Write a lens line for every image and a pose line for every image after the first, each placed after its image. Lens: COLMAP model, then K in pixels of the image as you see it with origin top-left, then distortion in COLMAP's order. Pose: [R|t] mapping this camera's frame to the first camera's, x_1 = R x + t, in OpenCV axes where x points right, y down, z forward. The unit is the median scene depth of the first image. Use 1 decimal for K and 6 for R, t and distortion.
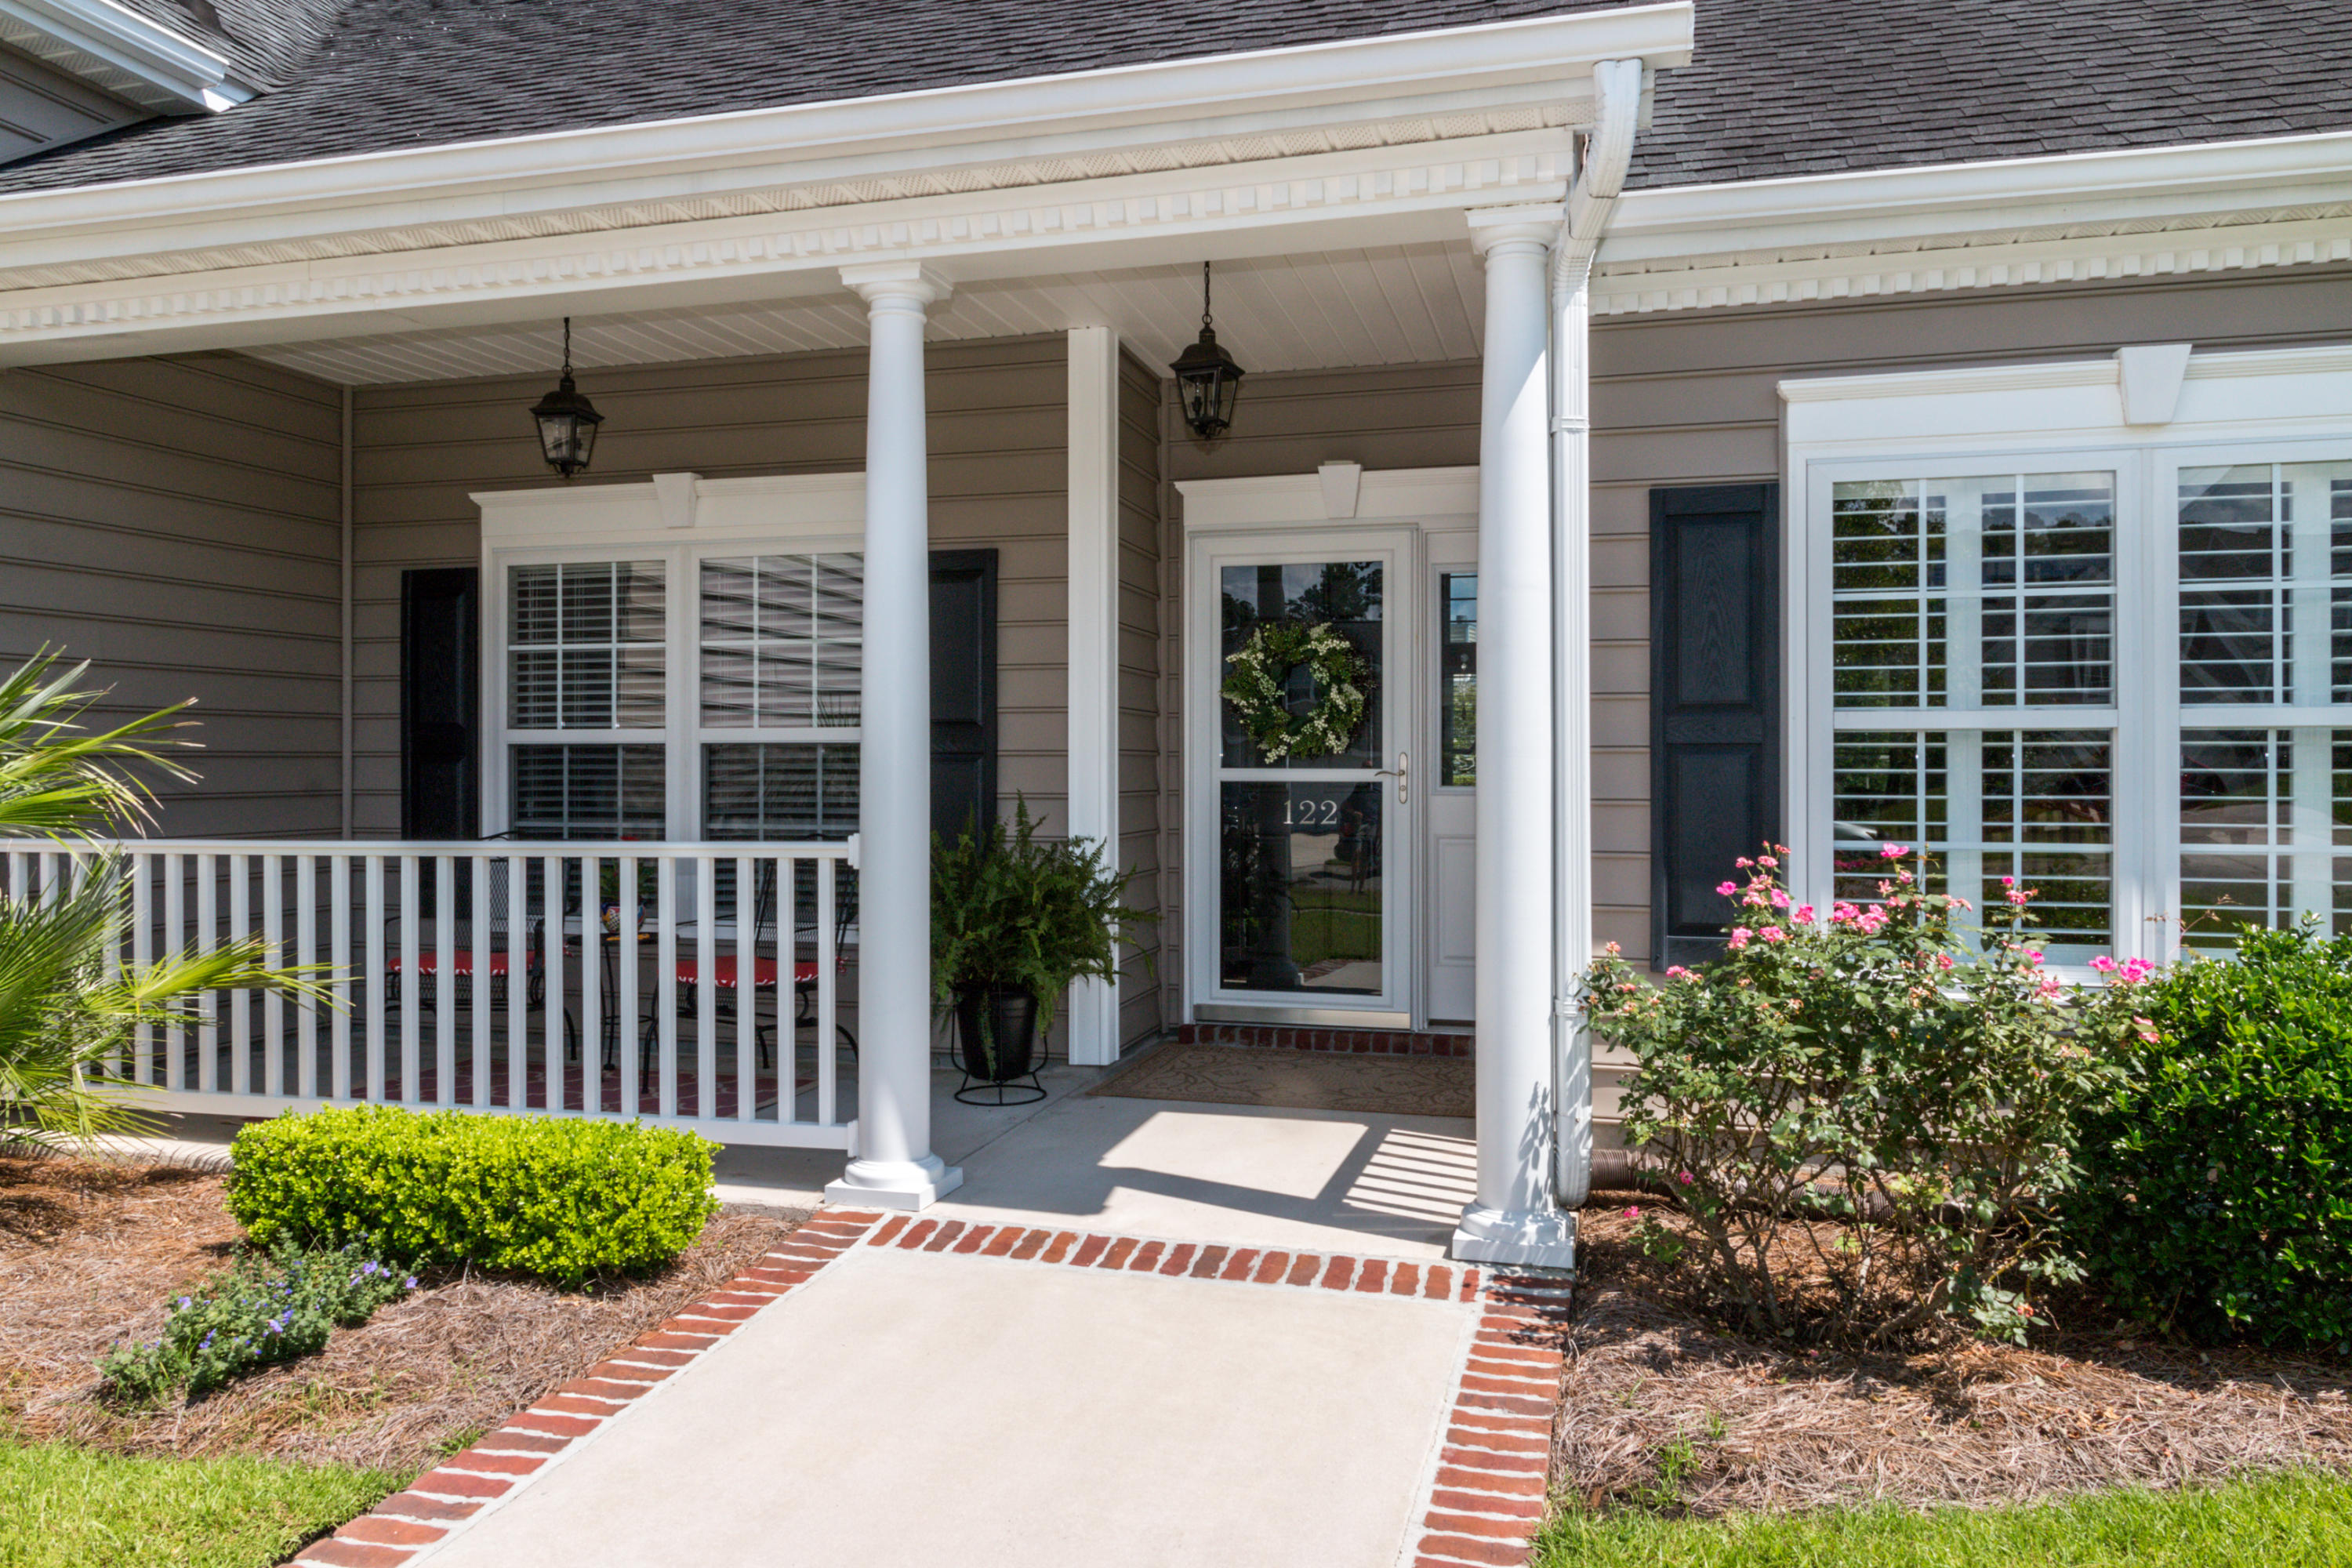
lens RADIAL K [[1642.4, 0, 1166.8], [0, 1642.4, 753.7], [0, 0, 1]] dist [0.003404, -0.003322]
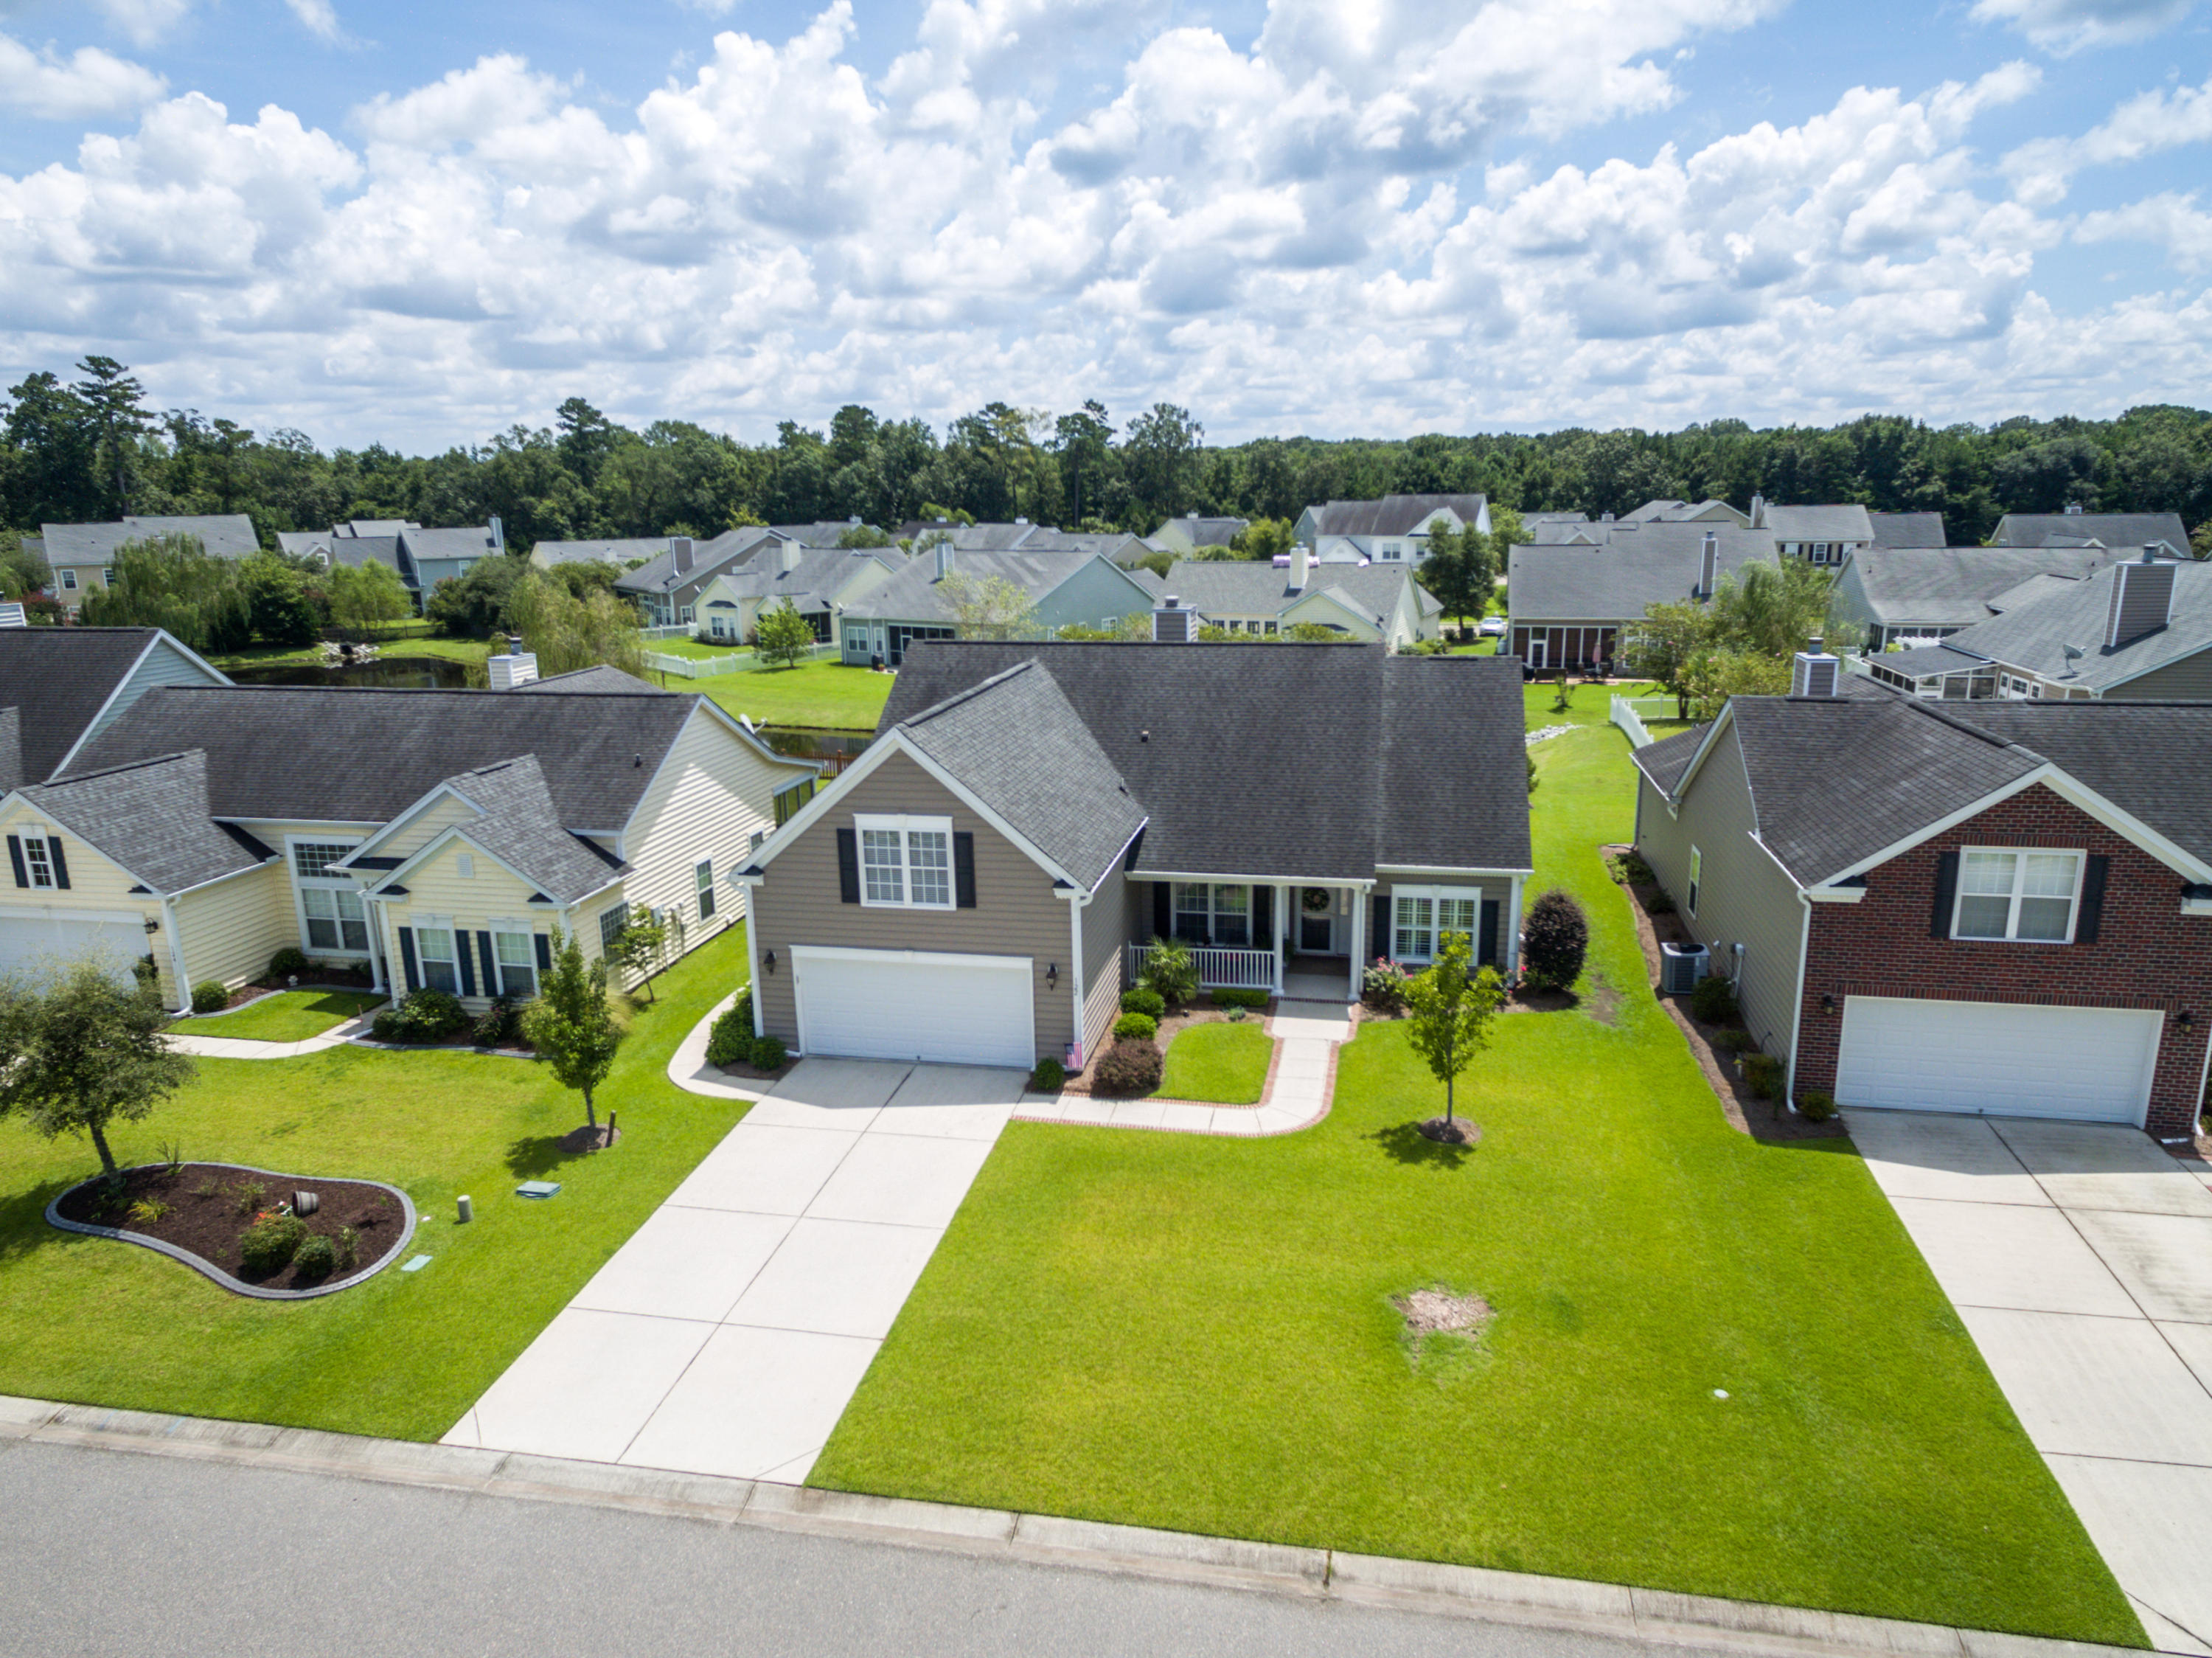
lens RADIAL K [[1430.4, 0, 1106.0], [0, 1430.4, 829.0], [0, 0, 1]] dist [0.003004, 0.003605]
pose [[0.997751, -0.031458, 0.059190, -1.310532], [0.016497, 0.971112, 0.238052, -2.062164], [-0.064969, -0.236540, 0.969447, -5.214702]]
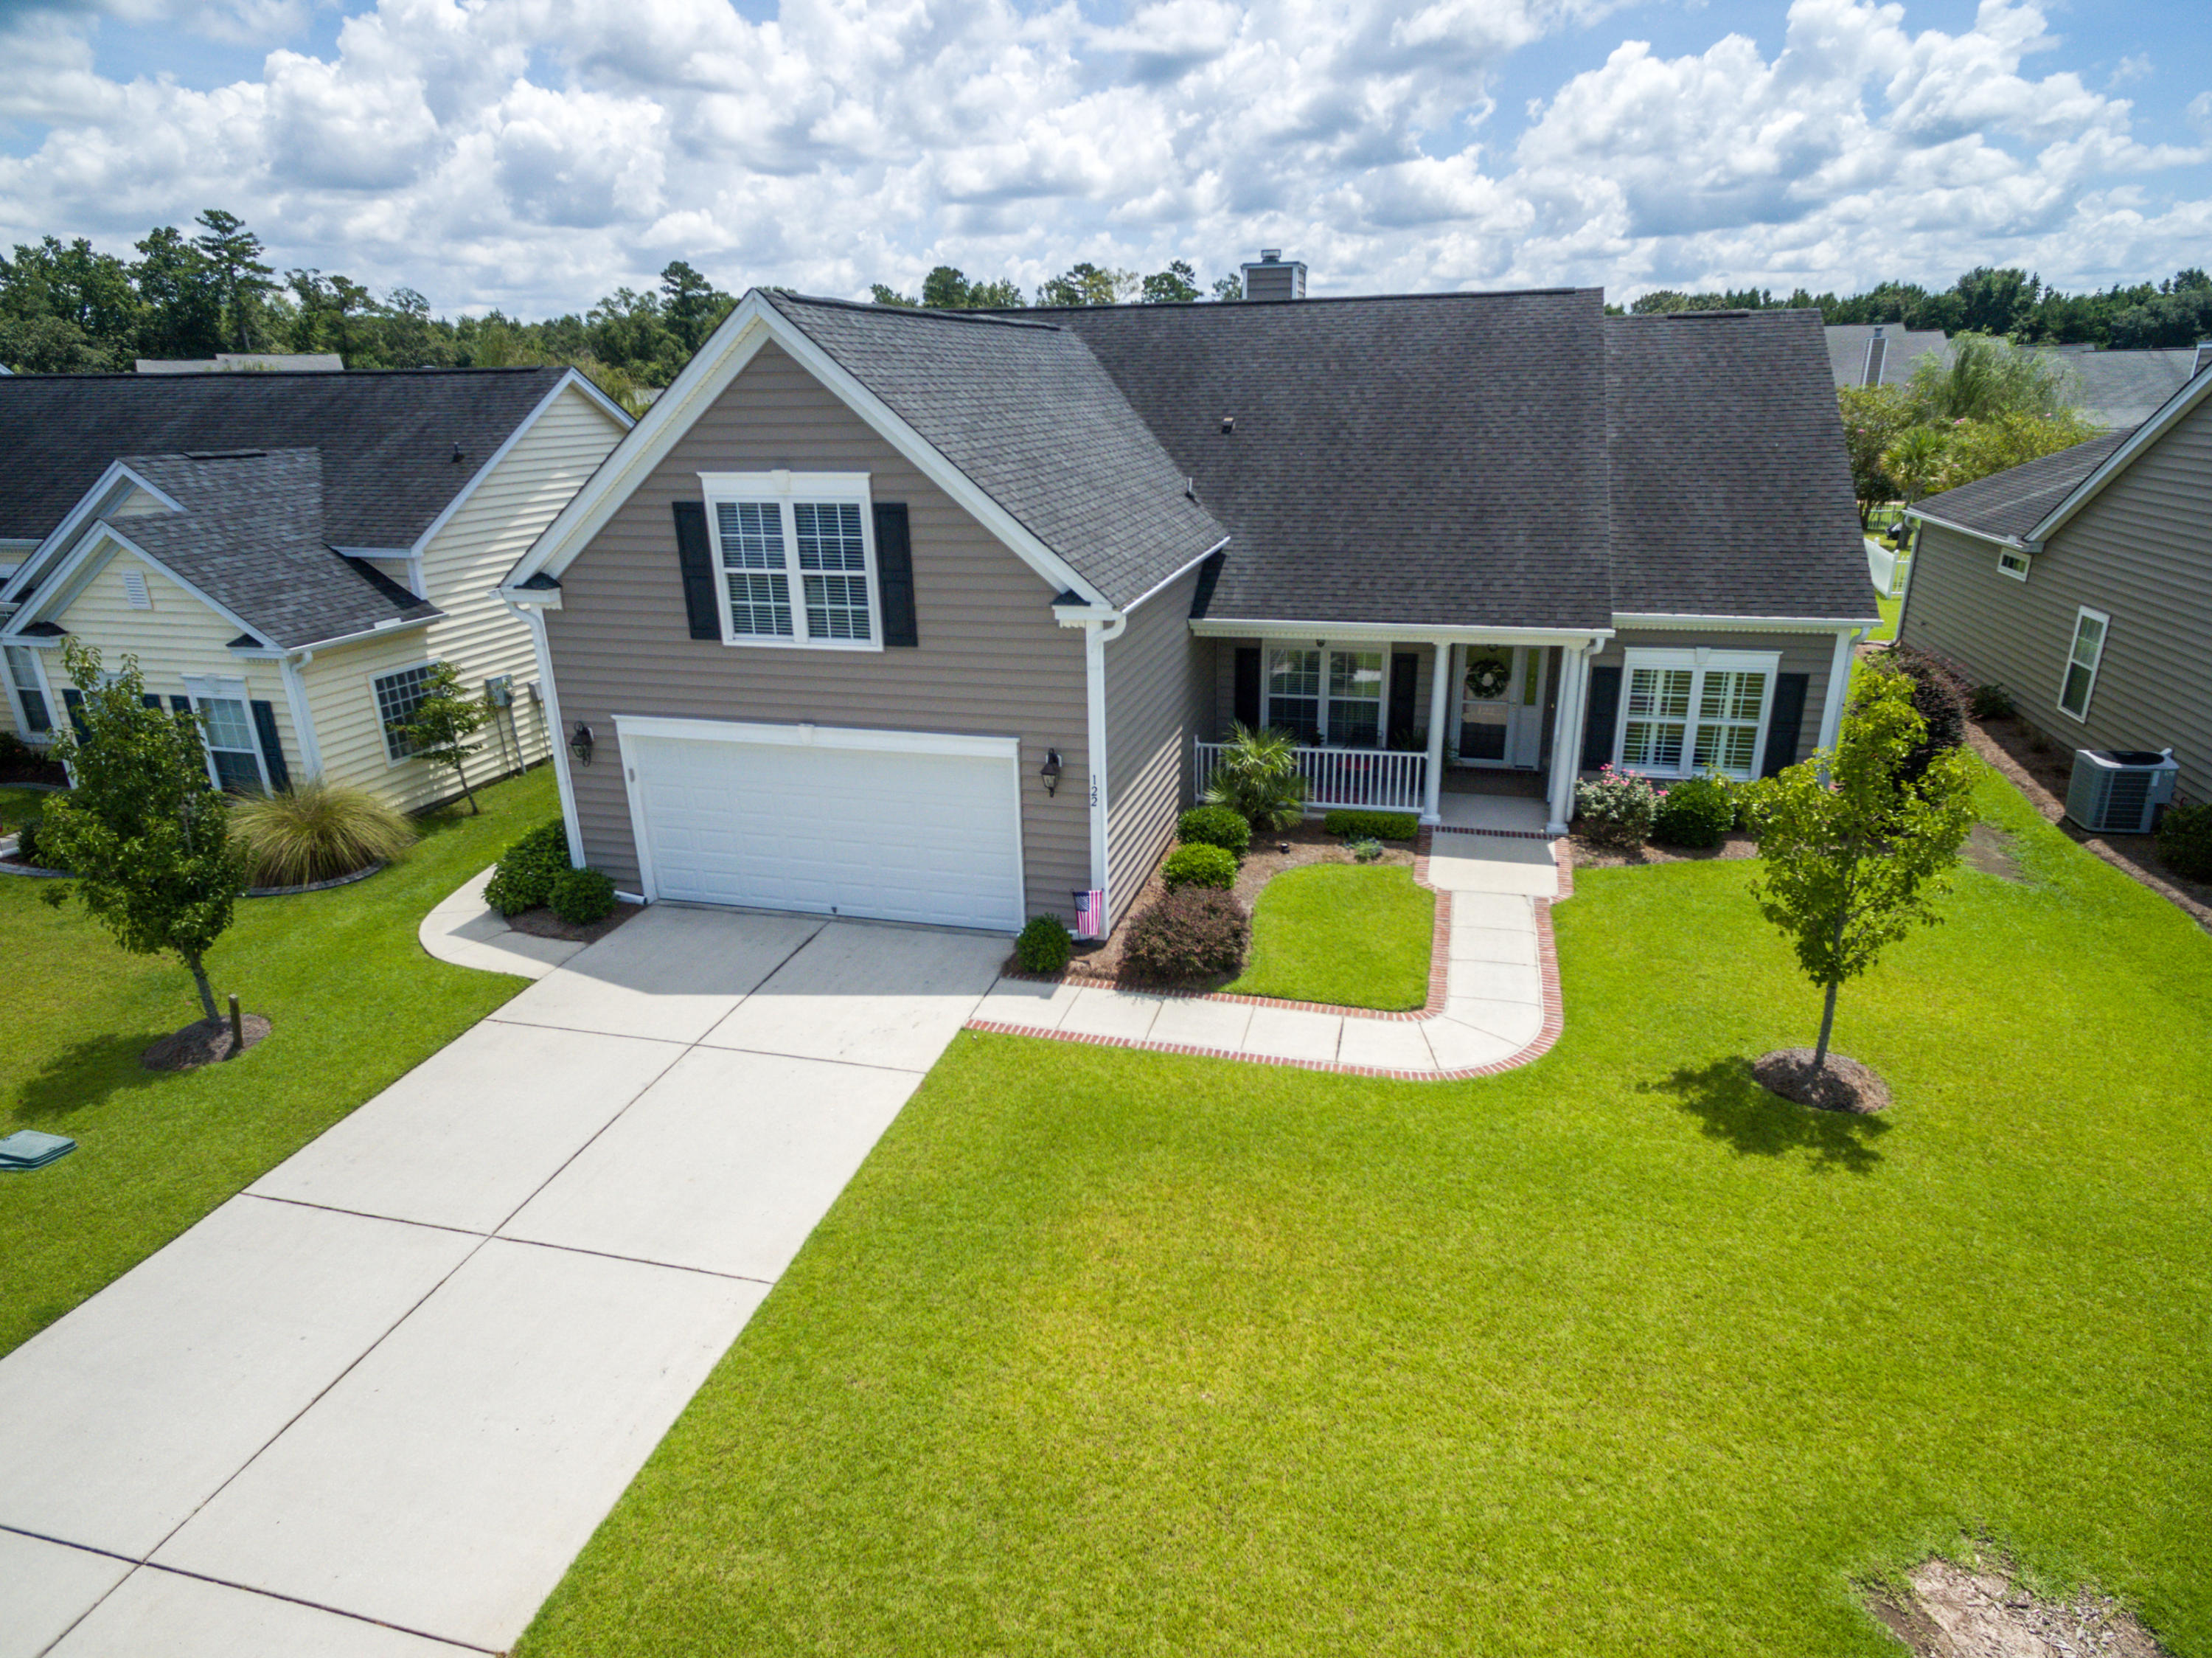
lens RADIAL K [[1298.2, 0, 1106.0], [0, 1298.2, 829.0], [0, 0, 1]] dist [0.000170, 0.000415]
pose [[0.999849, -0.016989, -0.003515, -1.081496], [0.017188, 0.942532, 0.333674, -0.993281], [-0.002356, -0.333684, 0.942682, -2.608804]]
